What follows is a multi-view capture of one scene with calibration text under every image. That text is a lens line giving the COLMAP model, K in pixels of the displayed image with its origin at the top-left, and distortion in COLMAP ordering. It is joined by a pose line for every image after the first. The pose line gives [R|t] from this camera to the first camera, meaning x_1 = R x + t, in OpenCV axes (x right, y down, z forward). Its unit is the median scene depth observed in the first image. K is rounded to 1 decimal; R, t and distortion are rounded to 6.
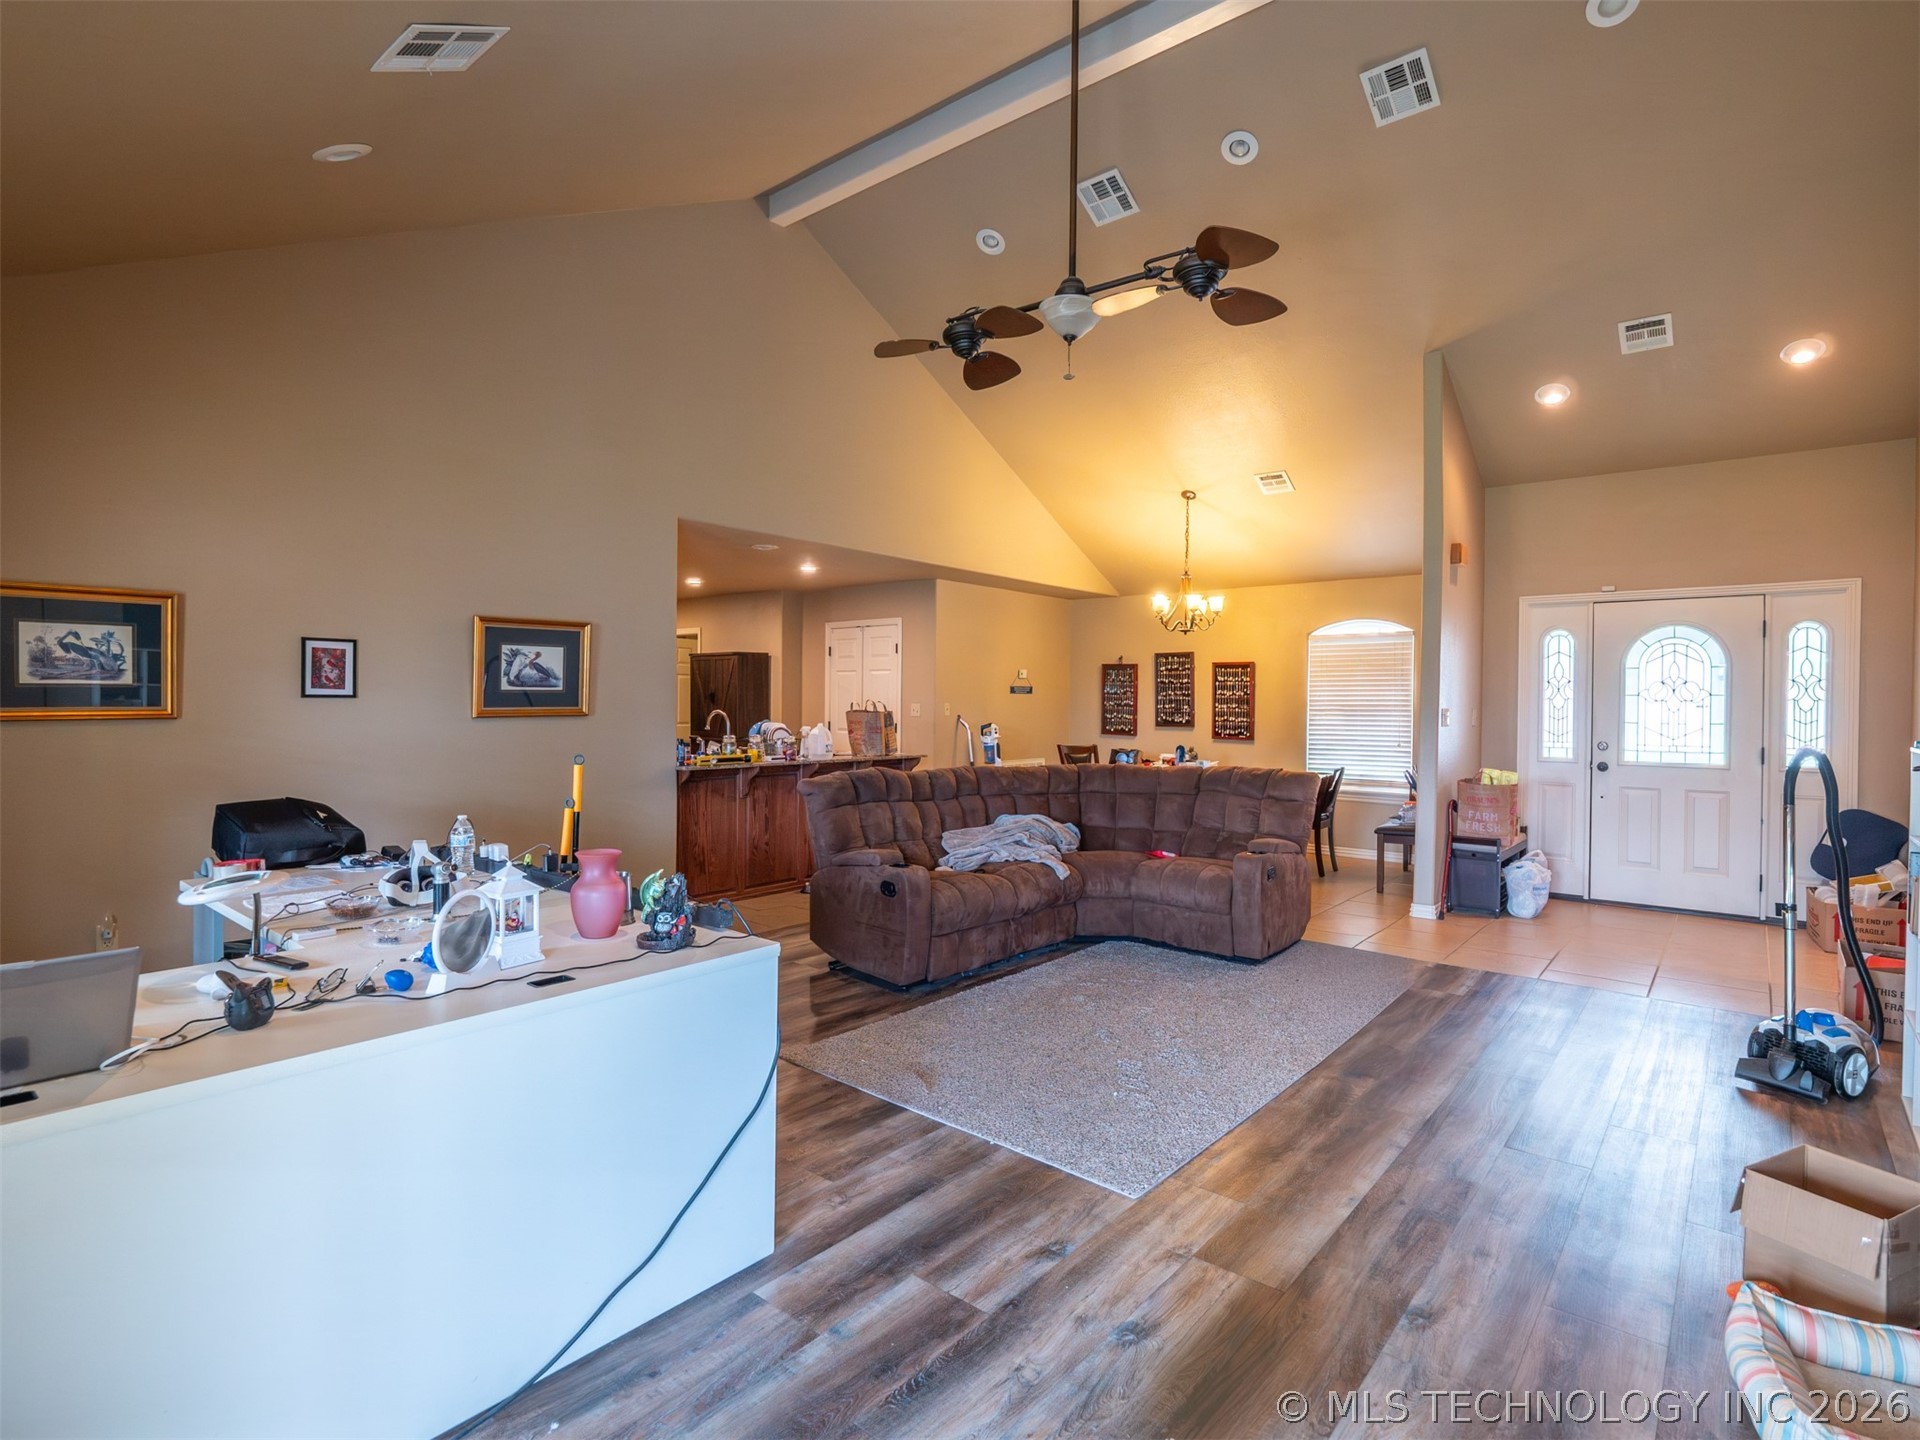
lens RADIAL K [[953.3, 0, 959.9], [0, 953.3, 706.2], [0, 0, 1]] dist [-0.008868, -0.001791]
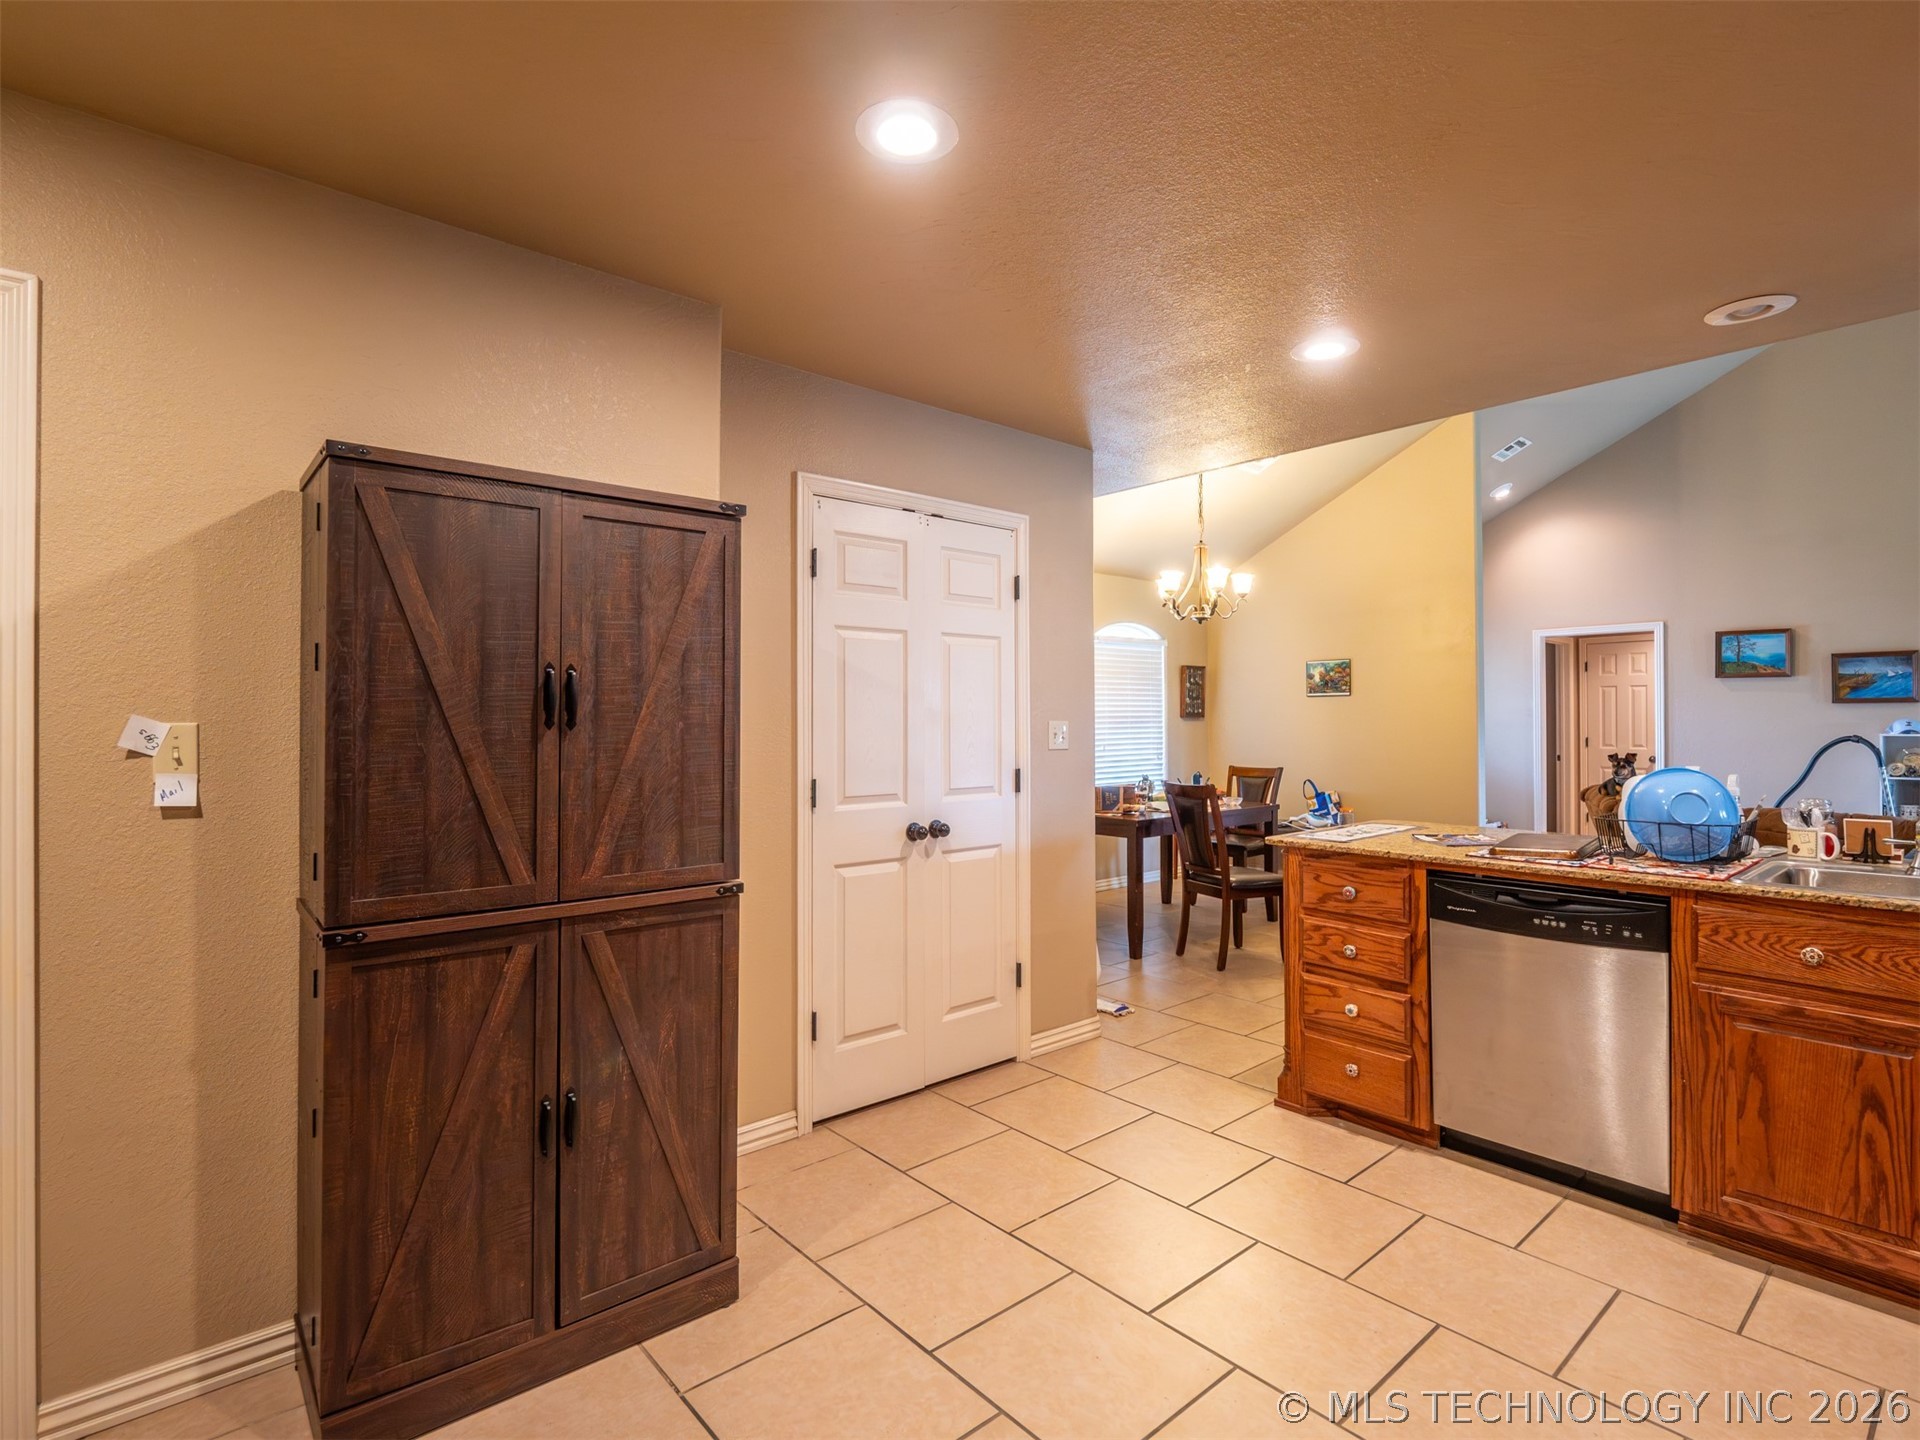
lens RADIAL K [[953.3, 0, 958.0], [0, 953.3, 711.9], [0, 0, 1]] dist [-0.008868, -0.001791]
pose [[0.158898, -0.002510, 0.987292, -0.464144], [0.007649, 0.999970, 0.001312, -0.007288], [-0.987265, 0.007343, 0.158913, 0.932279]]
